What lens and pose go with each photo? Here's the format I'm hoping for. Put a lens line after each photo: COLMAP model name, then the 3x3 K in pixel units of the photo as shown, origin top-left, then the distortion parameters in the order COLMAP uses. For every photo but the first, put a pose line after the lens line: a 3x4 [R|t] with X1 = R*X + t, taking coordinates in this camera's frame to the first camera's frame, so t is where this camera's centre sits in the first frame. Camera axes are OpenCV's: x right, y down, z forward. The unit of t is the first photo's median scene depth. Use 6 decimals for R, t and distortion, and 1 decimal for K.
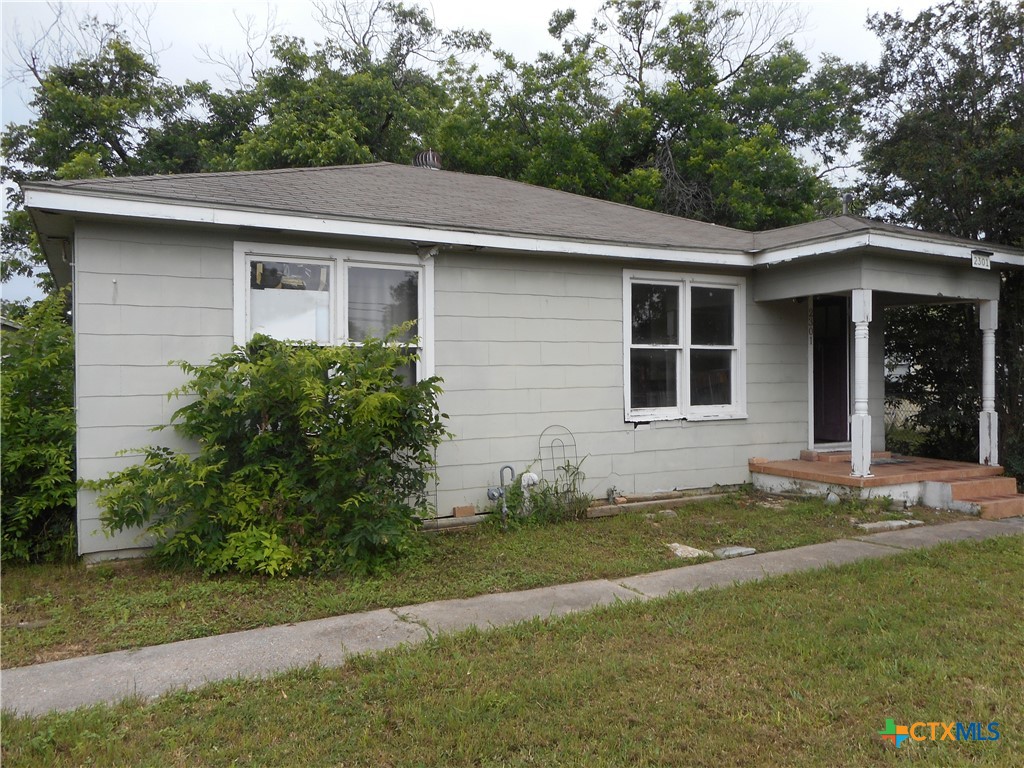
lens RADIAL K [[781.7, 0, 509.2], [0, 781.7, 383.2], [0, 0, 1]] dist [-0.006824, 0.000665]
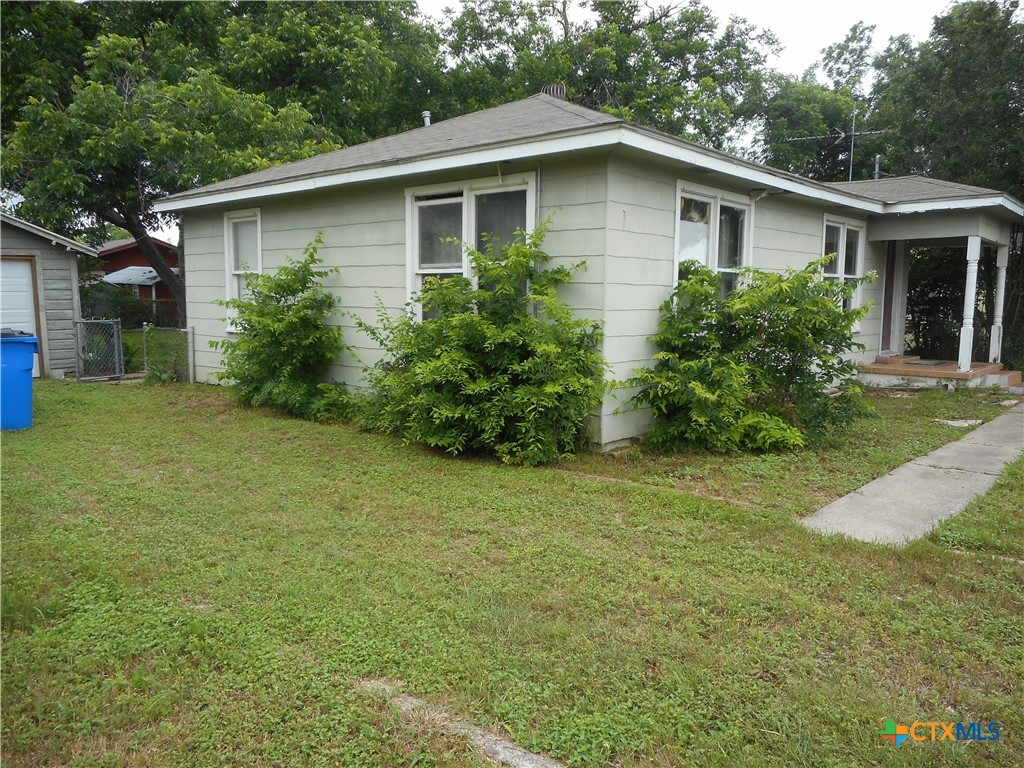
lens RADIAL K [[781.7, 0, 511.7], [0, 781.7, 385.2], [0, 0, 1]] dist [-0.006824, 0.000665]
pose [[0.940820, -0.028585, 0.337698, -0.759601], [-0.005215, 0.995098, 0.098760, 0.009159], [-0.338866, -0.094676, 0.936059, -0.034000]]
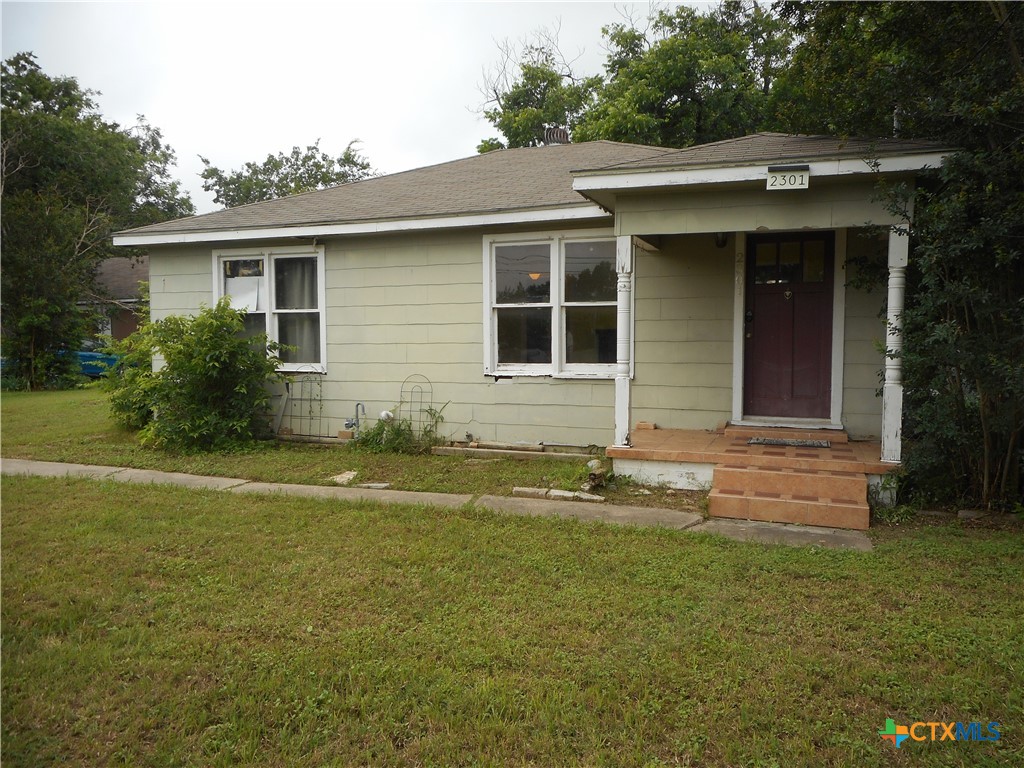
lens RADIAL K [[781.7, 0, 510.8], [0, 781.7, 382.1], [0, 0, 1]] dist [-0.006824, 0.000665]
pose [[0.651113, 0.051292, -0.757245, 0.993039], [-0.005701, 0.998016, 0.062699, -0.010114], [0.758959, -0.036507, 0.650114, 0.309669]]
